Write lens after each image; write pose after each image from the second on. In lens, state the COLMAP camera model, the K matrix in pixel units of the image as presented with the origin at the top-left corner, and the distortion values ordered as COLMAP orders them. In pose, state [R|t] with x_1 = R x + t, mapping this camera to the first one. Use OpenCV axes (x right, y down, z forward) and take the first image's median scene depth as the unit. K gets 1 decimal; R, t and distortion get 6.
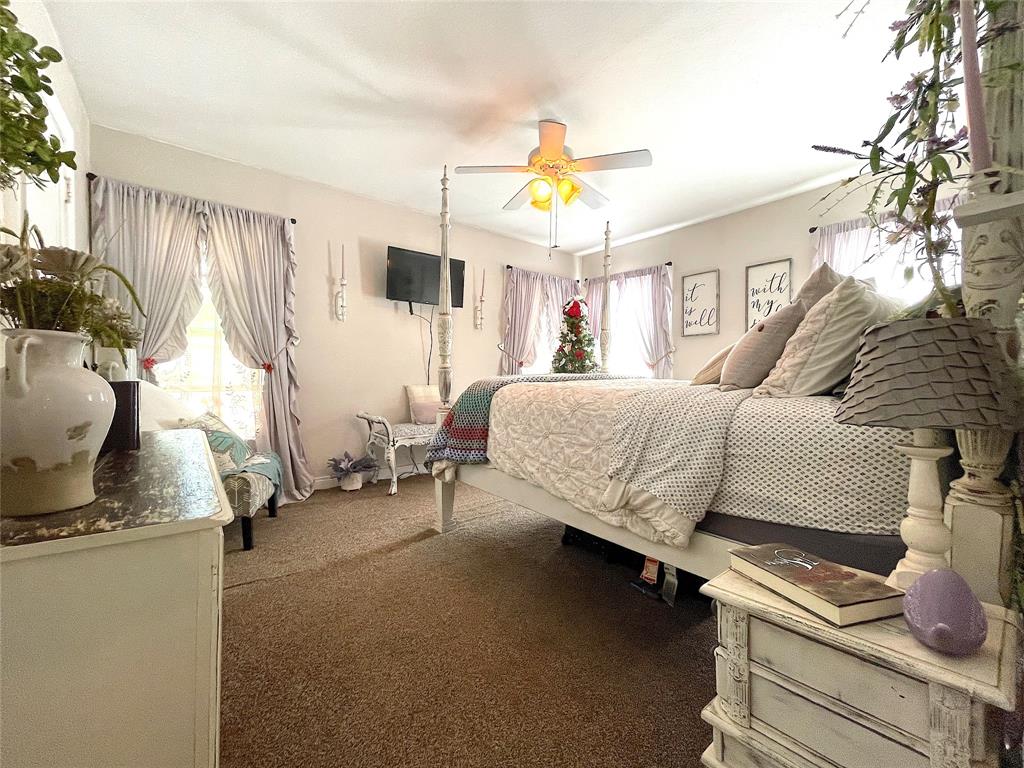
lens RADIAL K [[412.8, 0, 509.6], [0, 412.8, 380.6], [0, 0, 1]] dist [-0.004491, 0.000647]
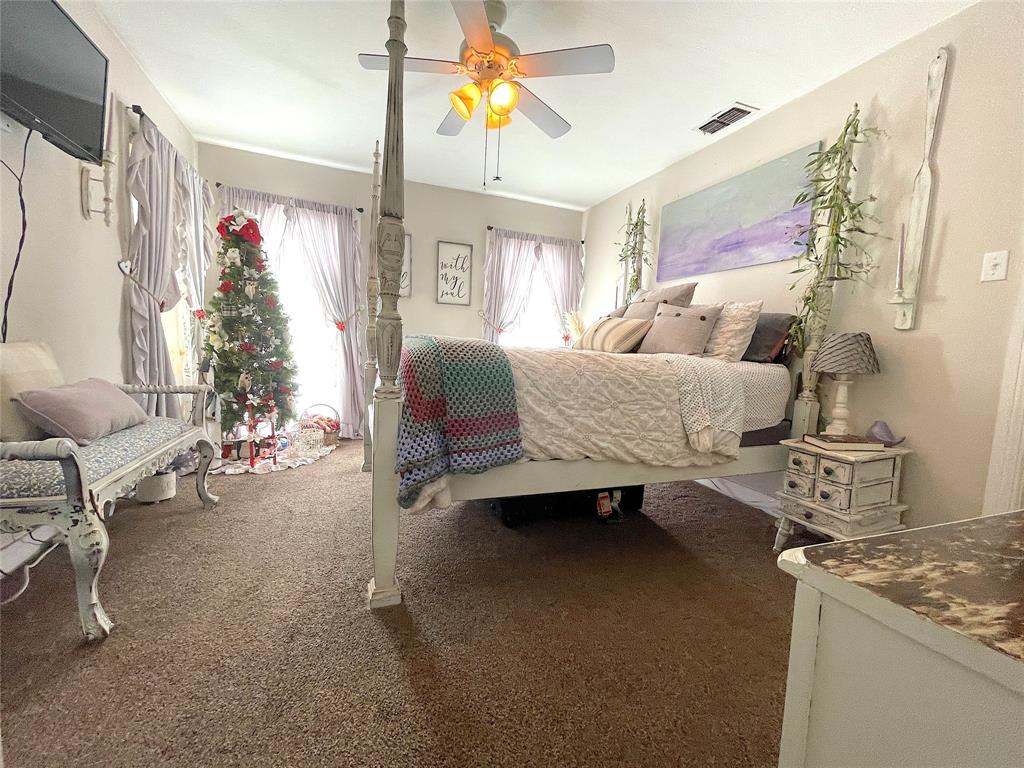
lens RADIAL K [[412.8, 0, 503.6], [0, 412.8, 382.8], [0, 0, 1]] dist [-0.004491, 0.000647]
pose [[0.295659, -0.074655, 0.952372, -0.482306], [-0.029074, 0.995777, 0.087084, 0.001526], [-0.954851, -0.053436, 0.292240, 0.518482]]
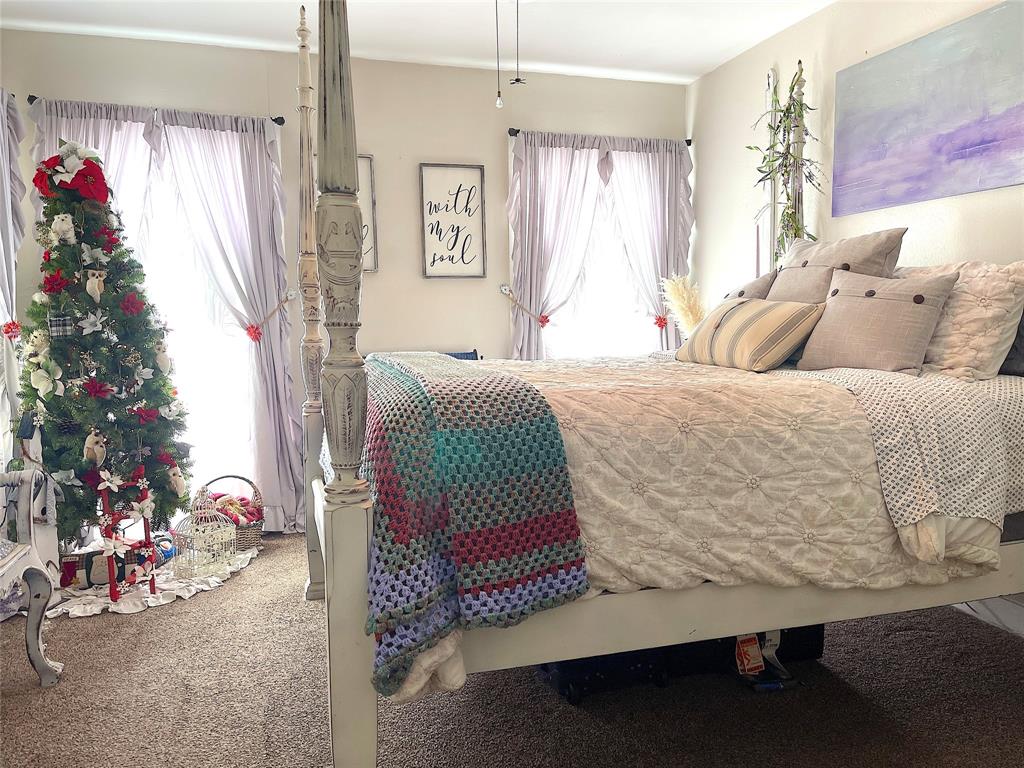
lens RADIAL K [[778.4, 0, 506.1], [0, 778.4, 383.0], [0, 0, 1]] dist [0.062193, -0.082721]
pose [[0.354245, -0.085620, 0.931225, -0.507249], [0.029252, 0.996327, 0.080478, -0.046397], [-0.934695, -0.001269, 0.355448, 0.502536]]
